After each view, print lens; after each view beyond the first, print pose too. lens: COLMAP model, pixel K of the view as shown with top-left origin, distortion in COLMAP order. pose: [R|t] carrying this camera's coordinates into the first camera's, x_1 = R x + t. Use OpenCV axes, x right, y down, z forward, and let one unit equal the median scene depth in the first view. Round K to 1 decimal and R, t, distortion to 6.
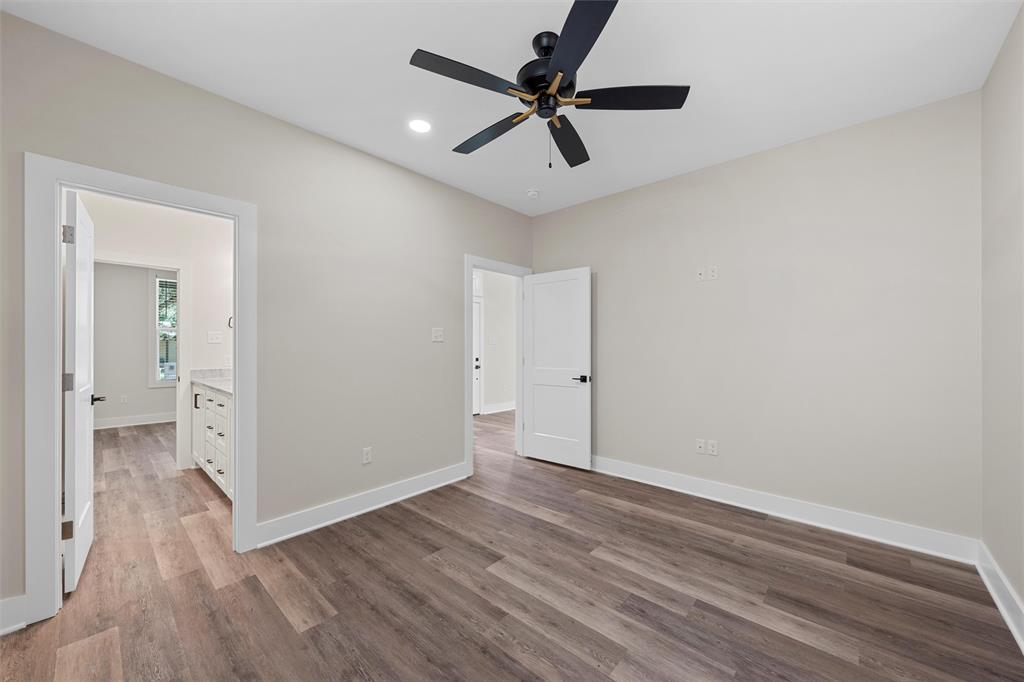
lens RADIAL K [[382.6, 0, 511.1], [0, 382.6, 344.9], [0, 0, 1]] dist [-0.000960, -0.000165]
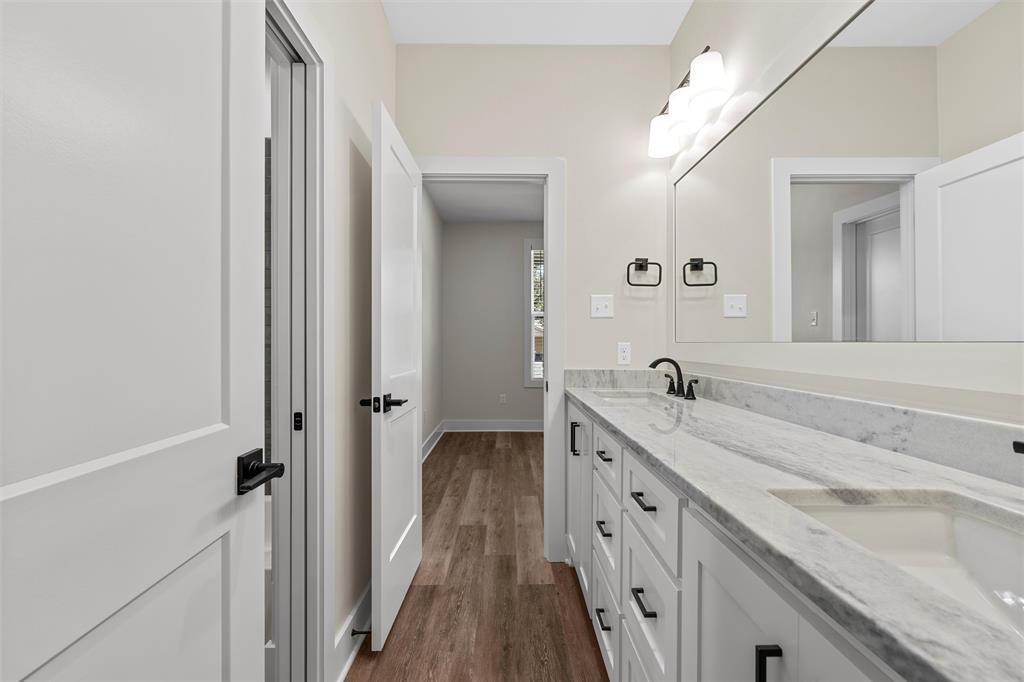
lens RADIAL K [[434.0, 0, 512.0], [0, 434.0, 341.0], [0, 0, 1]] dist [-0.000142, -0.000061]
pose [[0.683480, -0.003352, -0.729962, -0.459587], [-0.001100, 0.999984, -0.005622, 0.030010], [0.729969, 0.004646, 0.683465, 0.548721]]
